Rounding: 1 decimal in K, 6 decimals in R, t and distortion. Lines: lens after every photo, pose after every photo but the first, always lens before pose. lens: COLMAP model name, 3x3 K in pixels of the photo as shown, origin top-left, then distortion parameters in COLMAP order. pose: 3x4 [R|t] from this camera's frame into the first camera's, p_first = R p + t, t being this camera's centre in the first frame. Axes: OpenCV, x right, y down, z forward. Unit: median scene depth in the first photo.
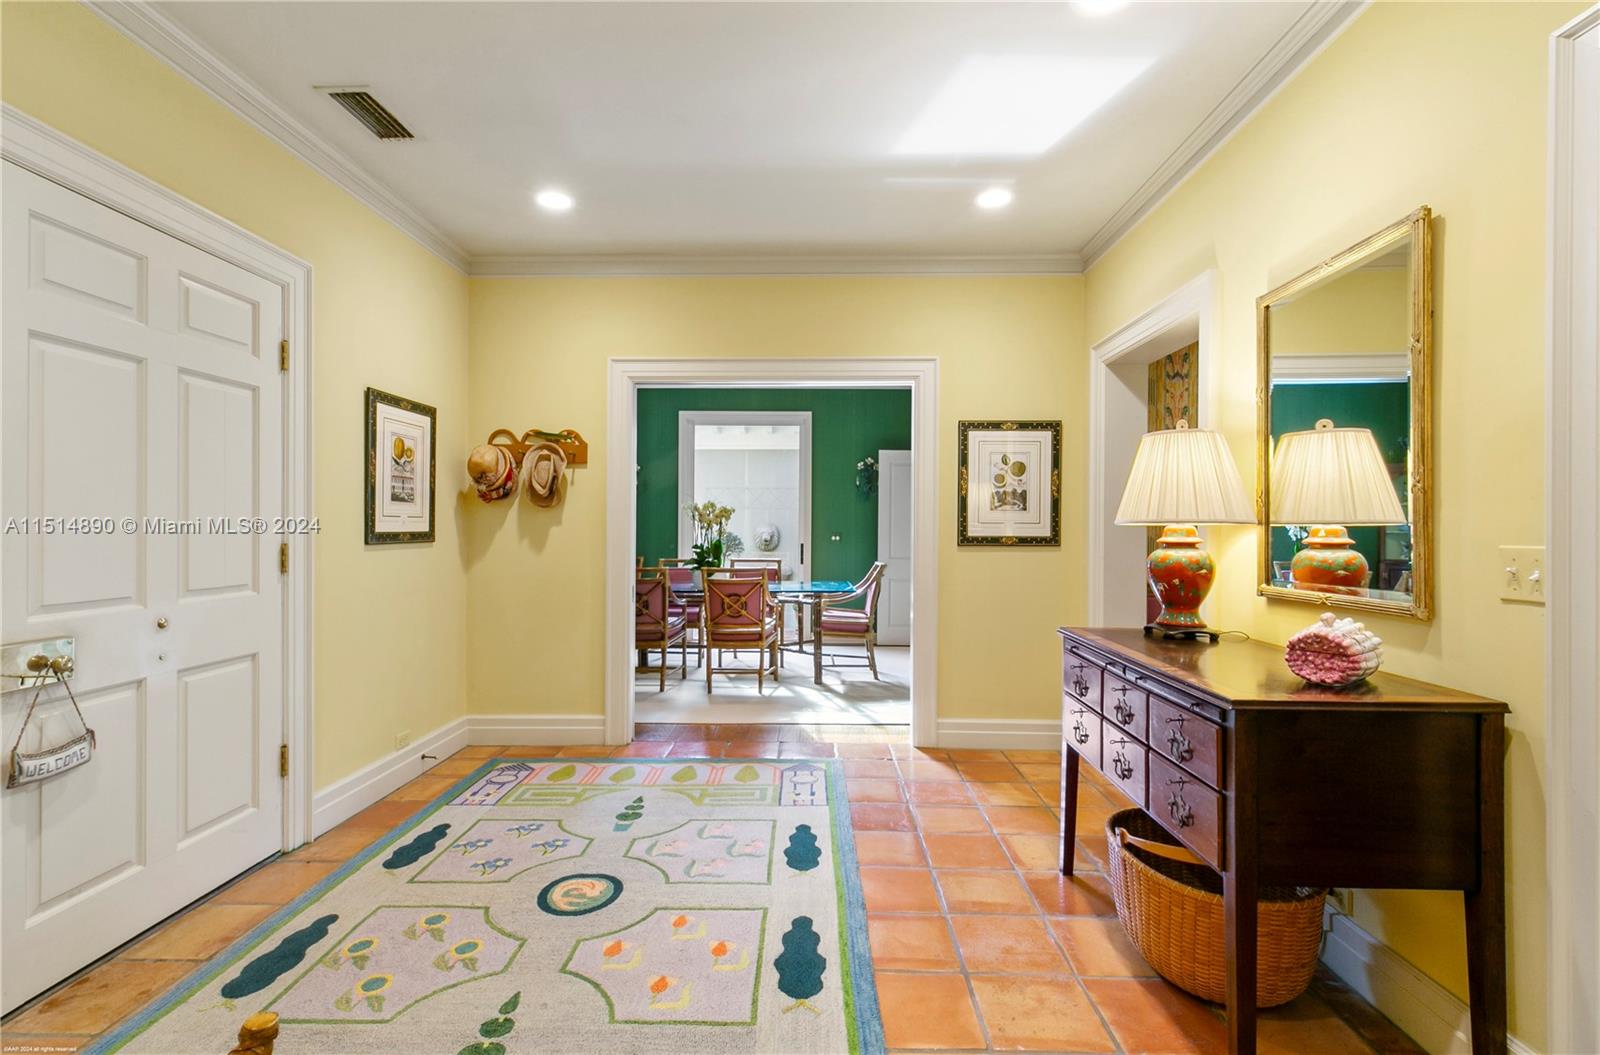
lens RADIAL K [[723.6, 0, 794.1], [0, 723.6, 527.7], [0, 0, 1]] dist [0.008374, -0.000543]
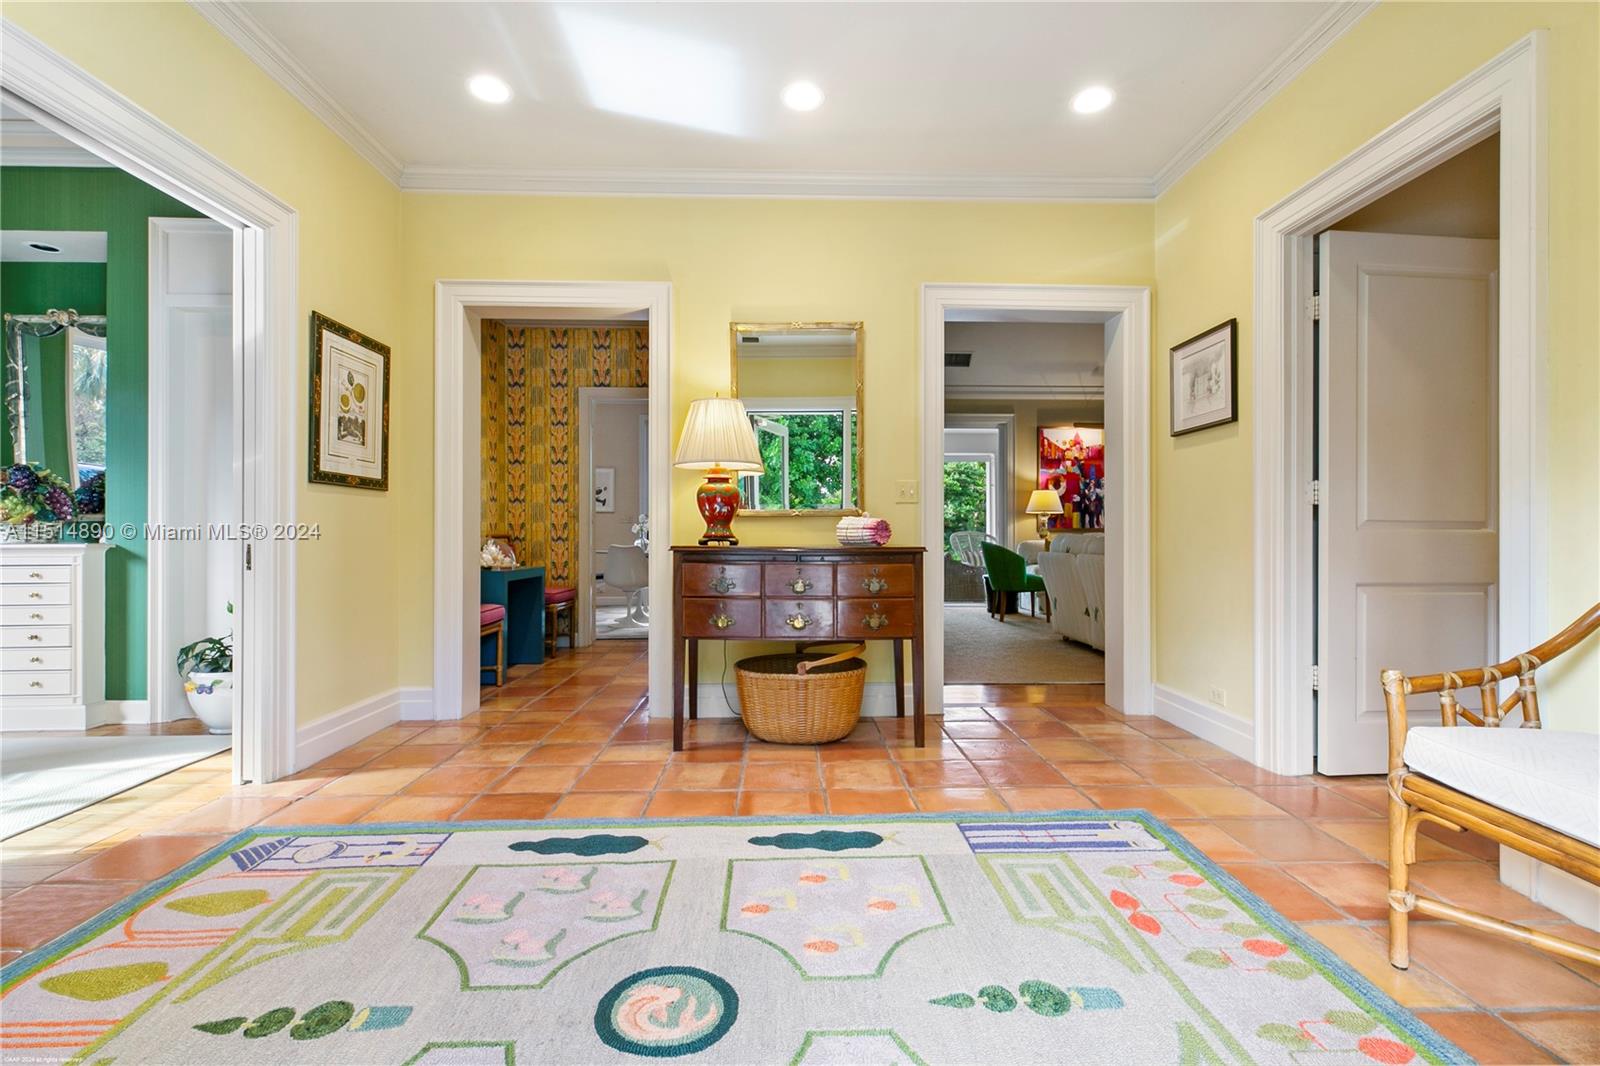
lens RADIAL K [[723.6, 0, 799.1], [0, 723.6, 527.3], [0, 0, 1]] dist [0.008374, -0.000543]
pose [[-0.059101, 0.002888, 0.998248, -0.592983], [0.001754, 0.999995, -0.002789, 0.080811], [-0.998250, 0.001587, -0.059105, 0.624280]]
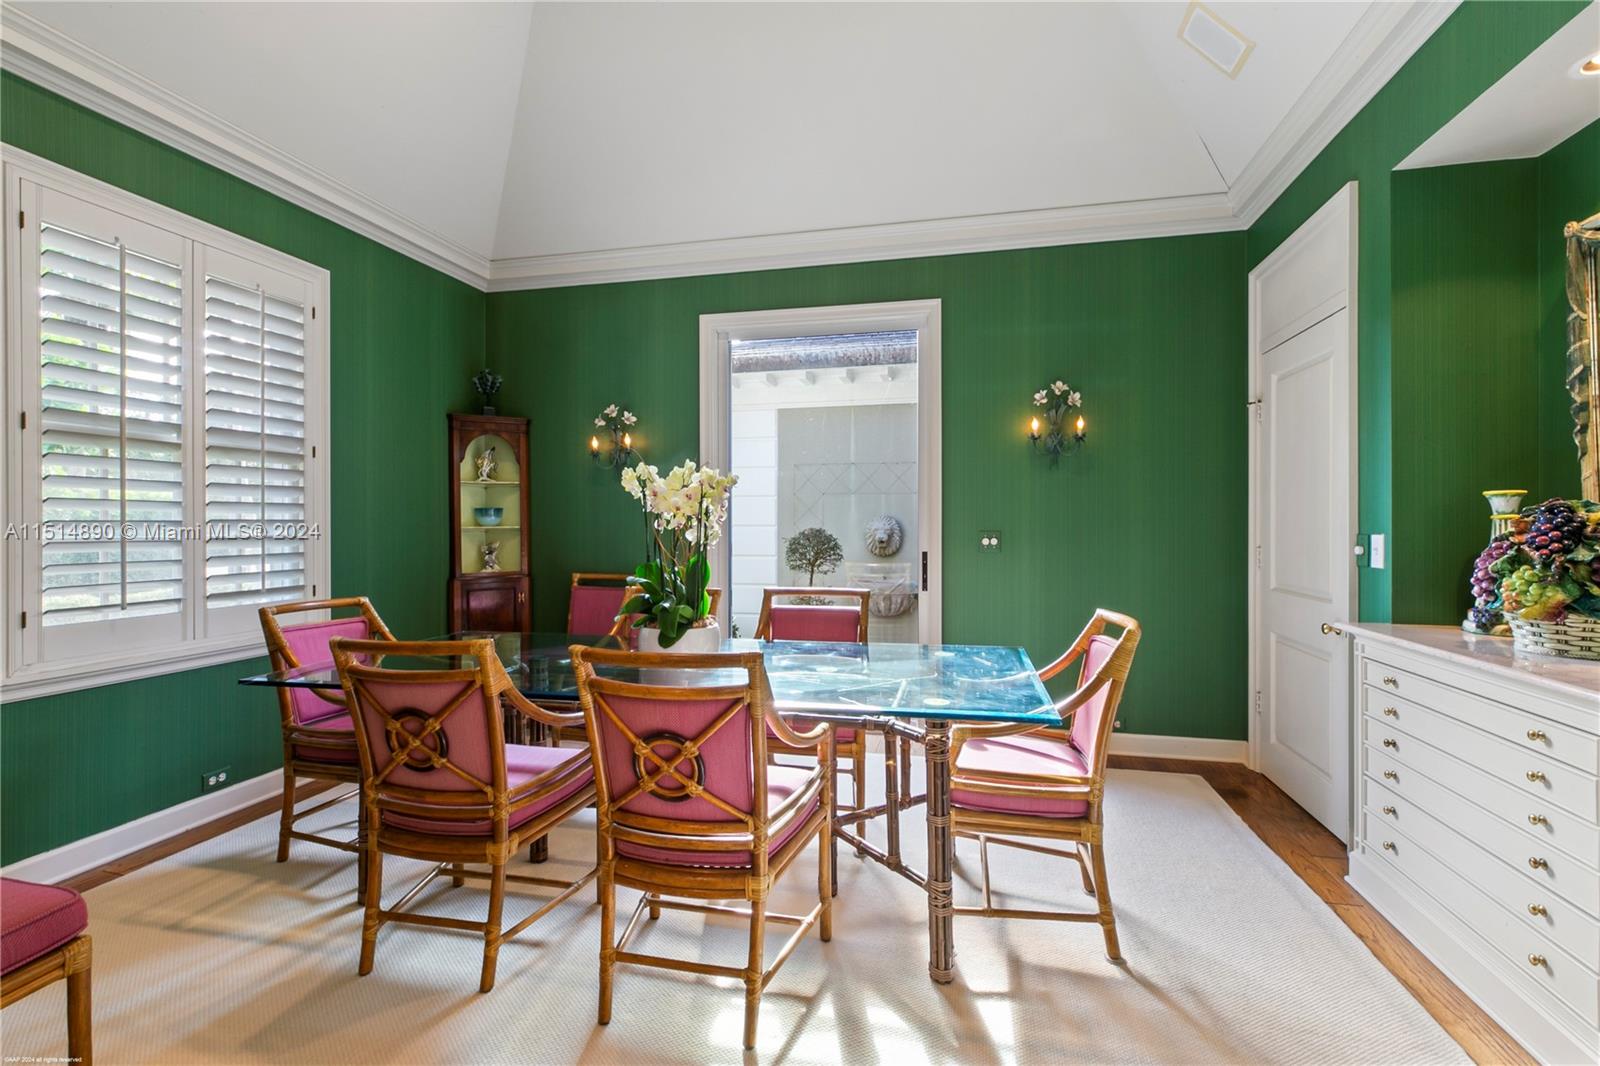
lens RADIAL K [[723.6, 0, 794.9], [0, 723.6, 524.0], [0, 0, 1]] dist [0.008374, -0.000543]
pose [[0.978939, -0.006455, -0.204051, 0.058097], [0.007128, 0.999971, 0.002564, -0.001487], [0.204029, -0.003965, 0.978957, 1.017191]]
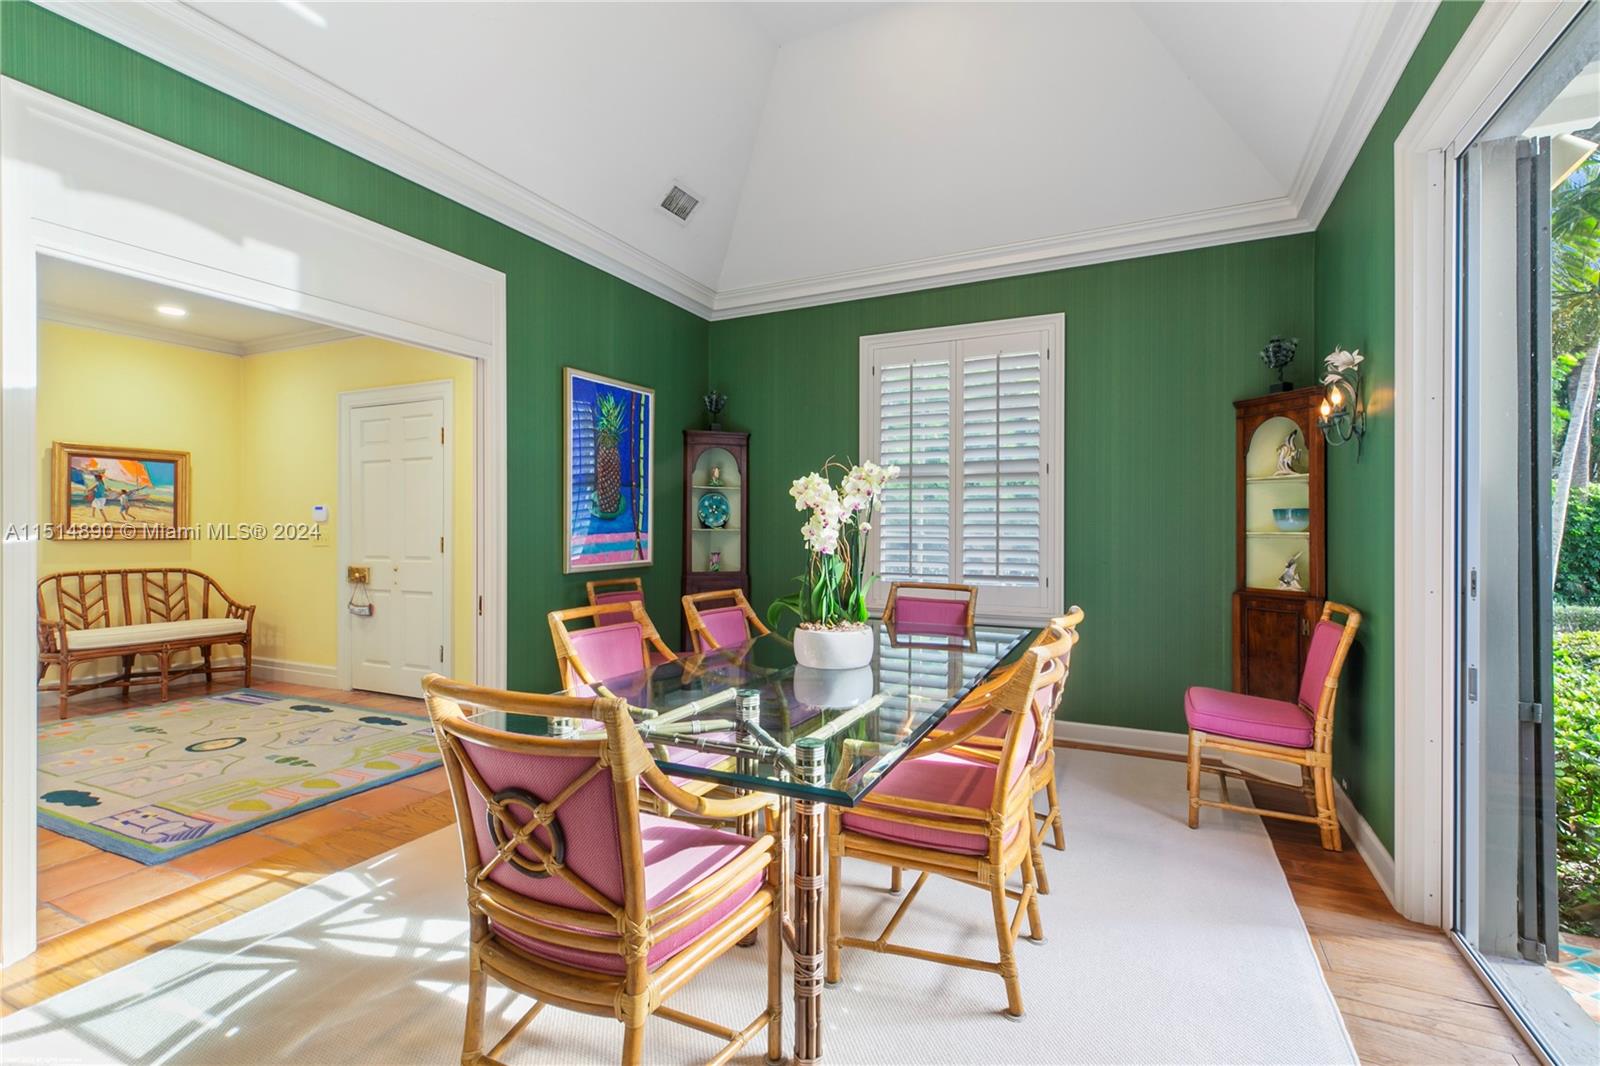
lens RADIAL K [[723.6, 0, 799.3], [0, 723.6, 526.8], [0, 0, 1]] dist [0.008374, -0.000543]
pose [[-0.400054, 0.000625, -0.916491, 0.486807], [-0.001352, 0.999998, 0.001272, -0.007522], [0.916491, 0.001748, -0.400052, 1.974177]]
